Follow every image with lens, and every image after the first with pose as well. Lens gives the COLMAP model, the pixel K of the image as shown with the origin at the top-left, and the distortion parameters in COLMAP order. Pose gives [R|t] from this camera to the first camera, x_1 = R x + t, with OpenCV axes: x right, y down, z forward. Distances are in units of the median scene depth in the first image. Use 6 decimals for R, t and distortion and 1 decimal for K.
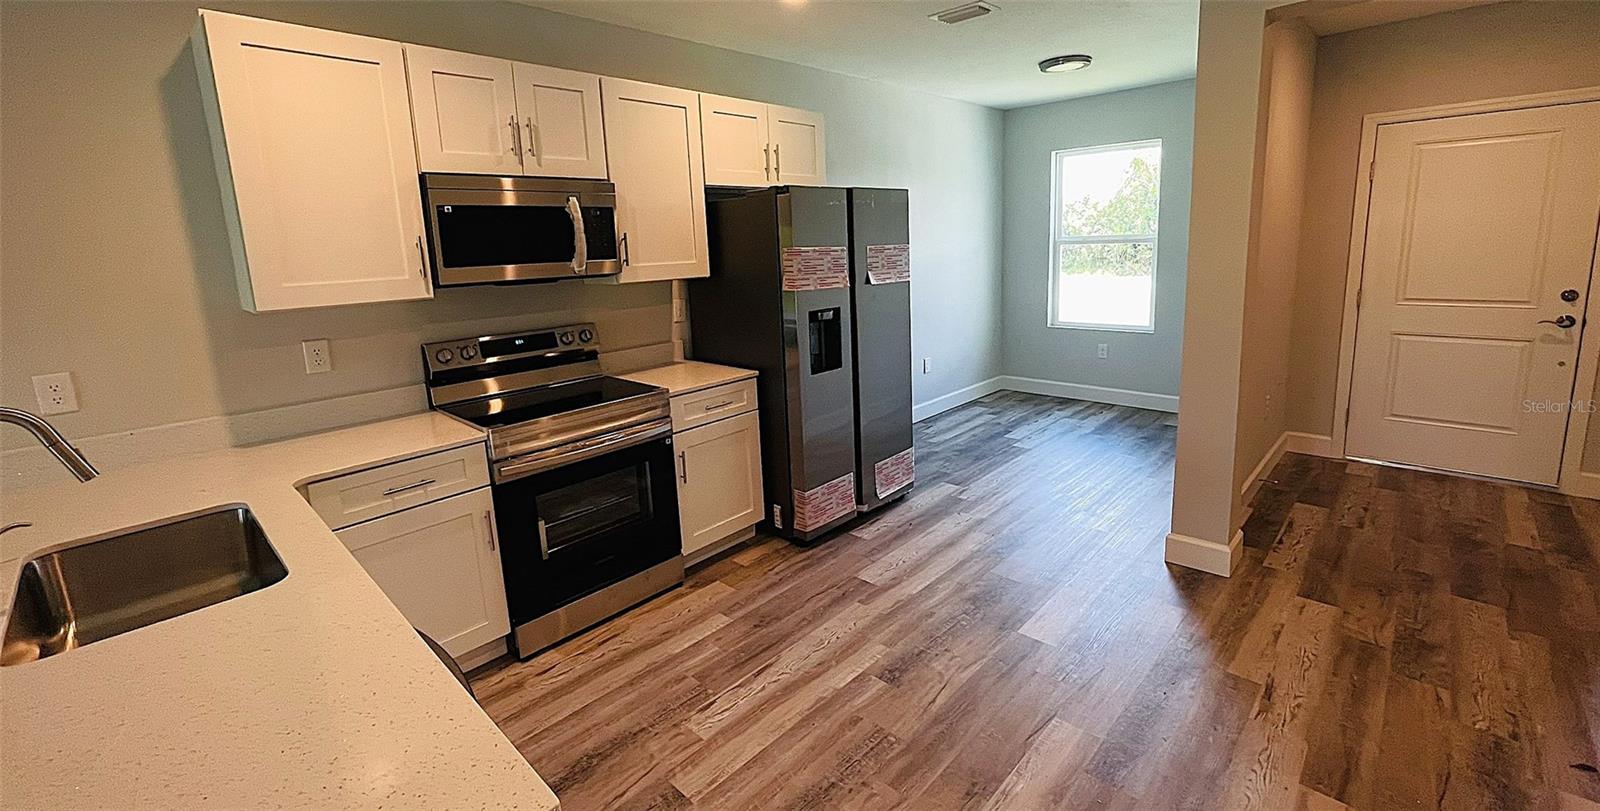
lens RADIAL K [[664.3, 0, 808.1], [0, 664.3, 352.6], [0, 0, 1]] dist [0.000441, -0.000175]
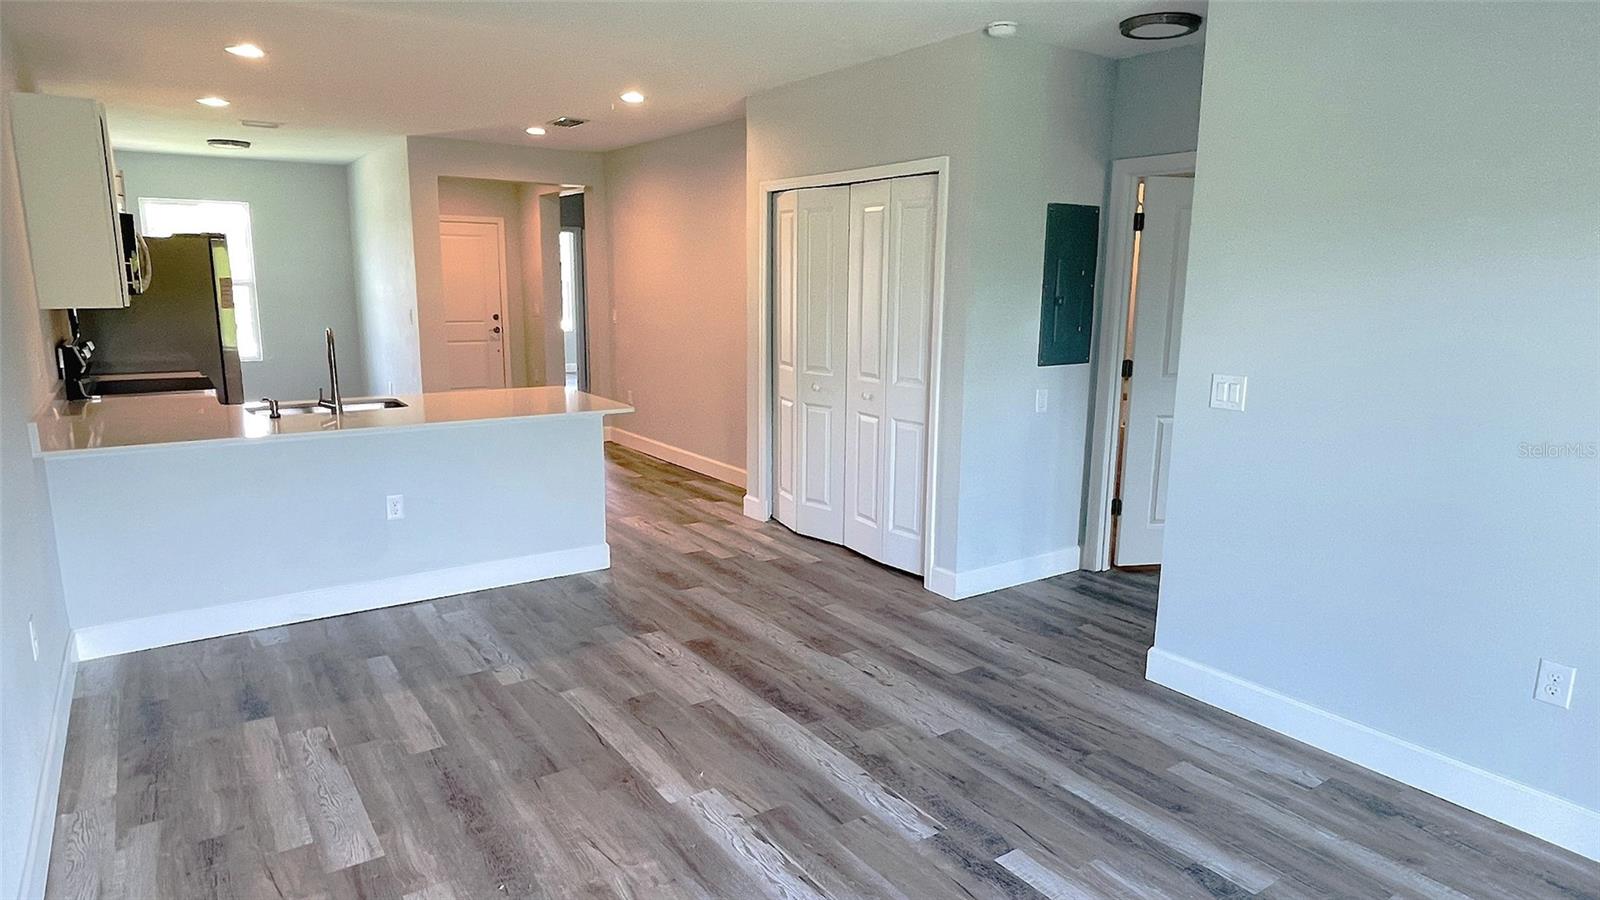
lens RADIAL K [[927.6, 0, 800.0], [0, 927.6, 450.0], [0, 0, 1]] dist [0.050723, -0.084917]
pose [[0.197538, -0.136643, 0.970725, -1.819714], [0.146879, 0.983185, 0.108508, 0.171758], [-0.969229, 0.121145, 0.214286, -0.576643]]
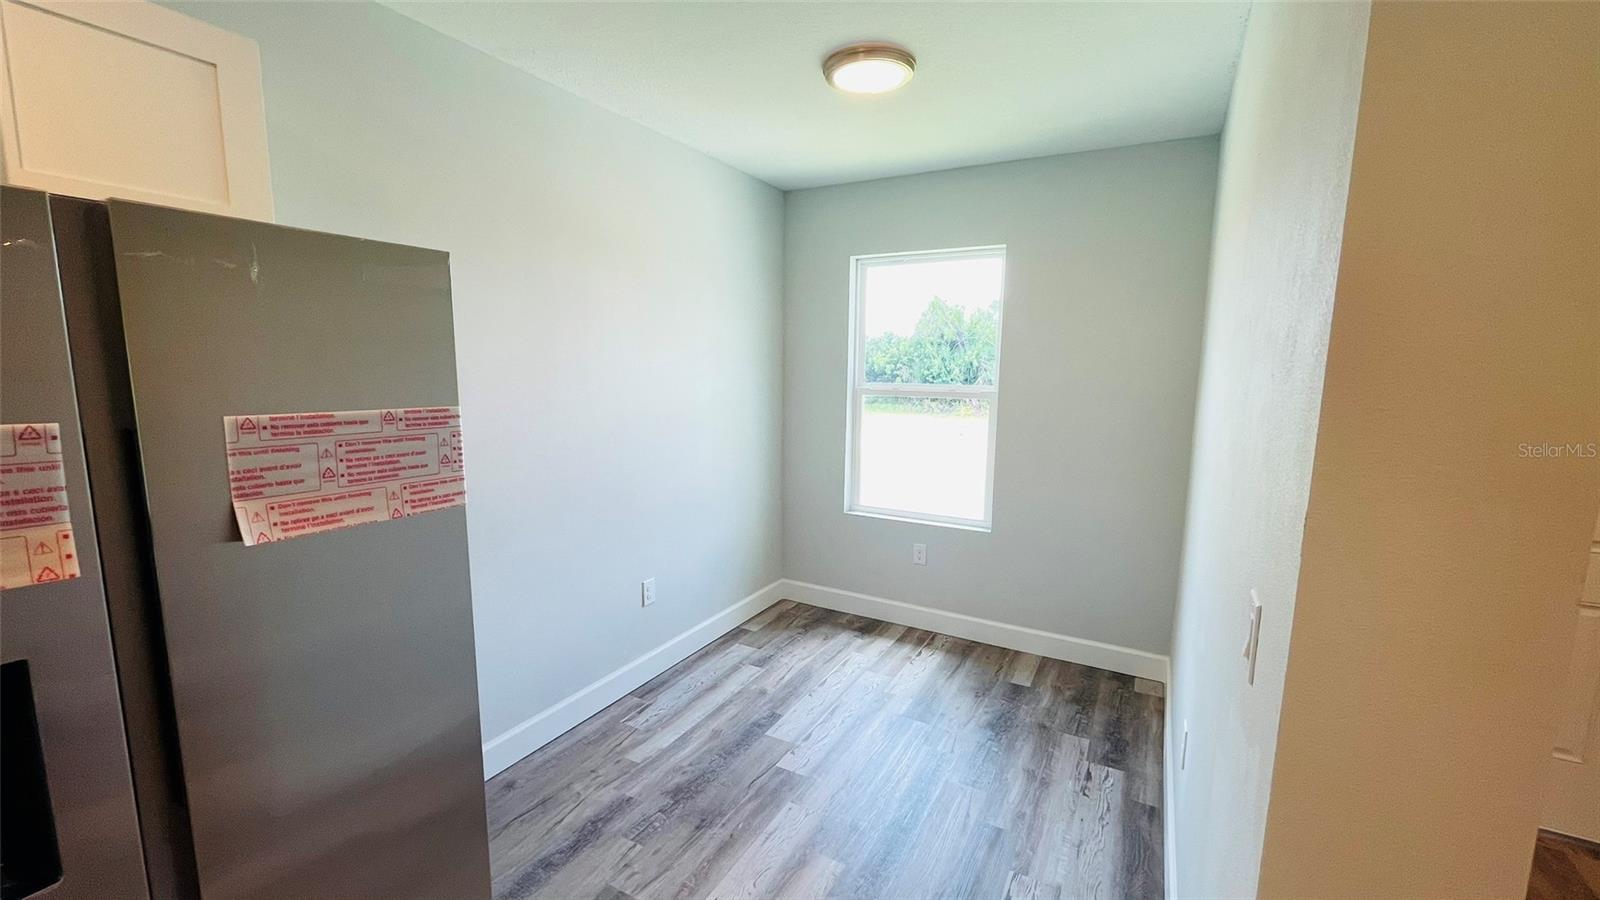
lens RADIAL K [[646.4, 0, 800.5], [0, 646.4, 453.8], [0, 0, 1]] dist [0.002209, 0.000397]
pose [[0.965555, 0.015997, 0.259708, 0.300536], [-0.007207, 0.999370, -0.034762, -0.158178], [-0.260100, 0.031693, 0.965061, 0.771919]]
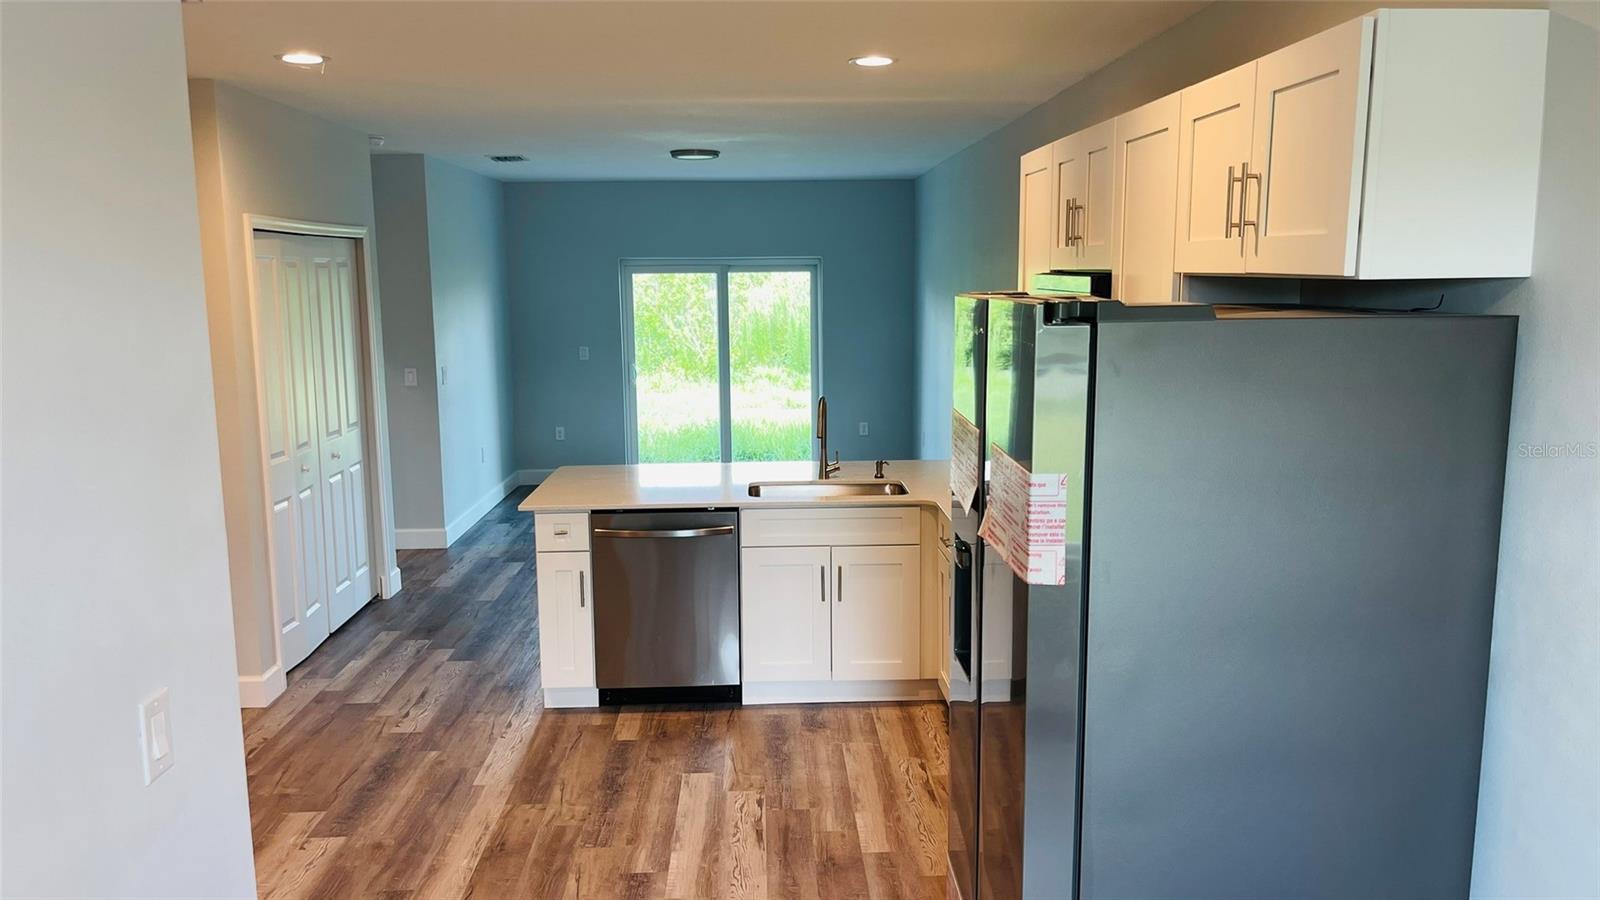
lens RADIAL K [[1212.3, 0, 806.1], [0, 1212.3, 456.0], [0, 0, 1]] dist [0.089530, -0.145610]
pose [[-0.694873, 0.153305, -0.702602, 0.804901], [-0.085997, 0.952287, 0.292837, -0.419615], [0.713972, 0.263906, -0.648535, 1.632673]]
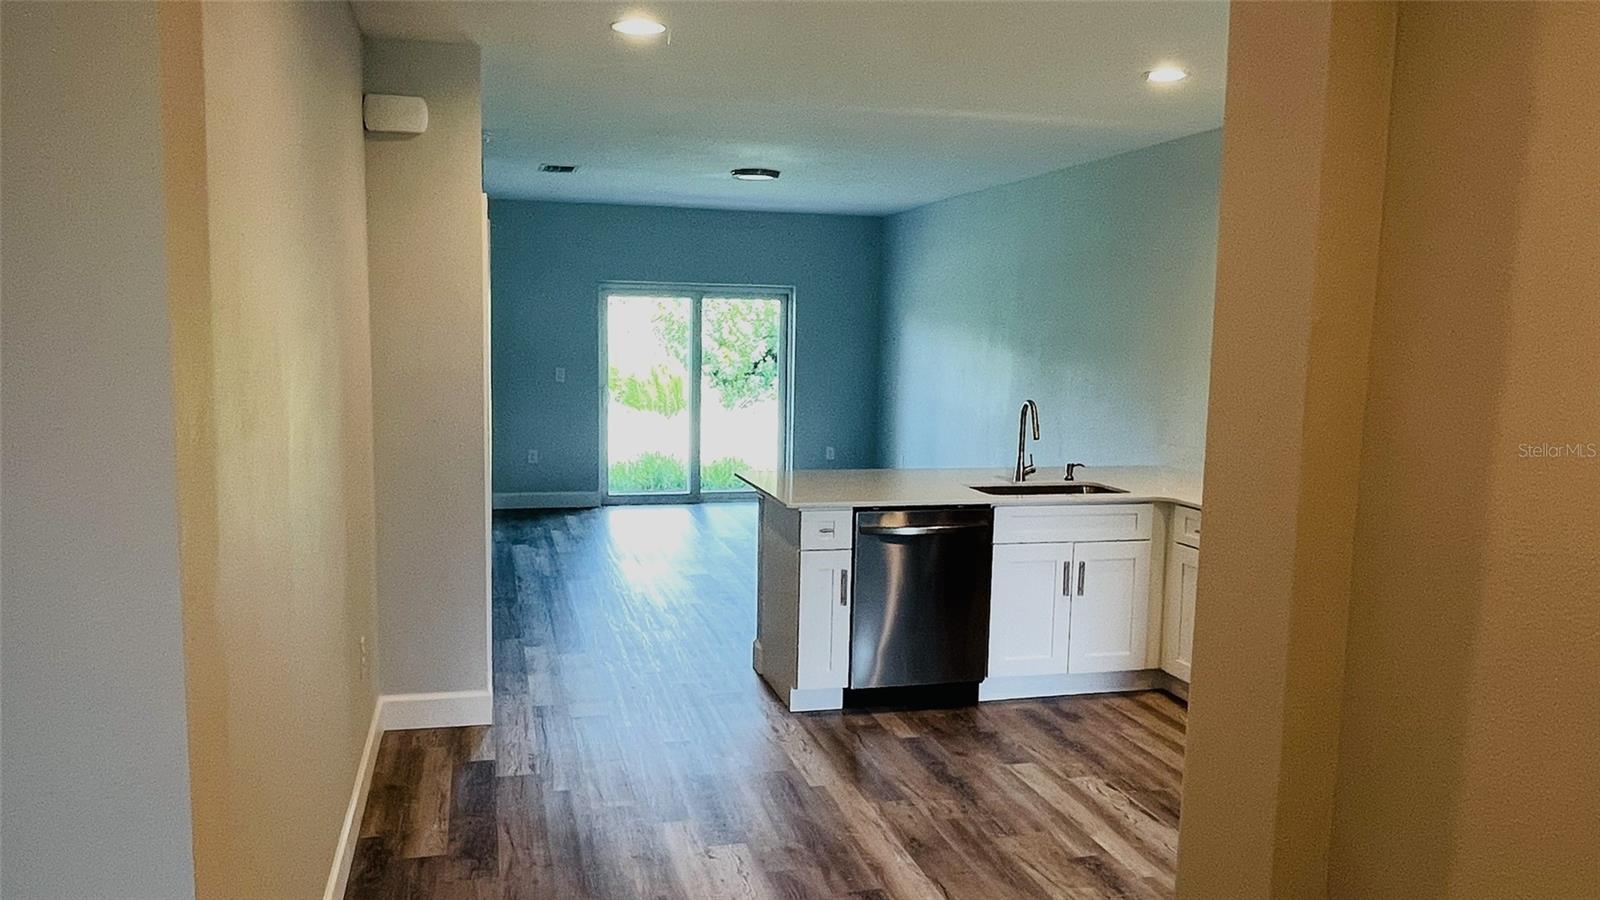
lens RADIAL K [[1158.6, 0, 794.3], [0, 1158.6, 467.1], [0, 0, 1]] dist [0.036198, -0.065301]
pose [[-0.522775, 0.132393, -0.842127, 1.215548], [-0.142704, 0.960336, 0.239565, -0.247560], [0.840442, 0.245413, -0.483146, 1.021511]]
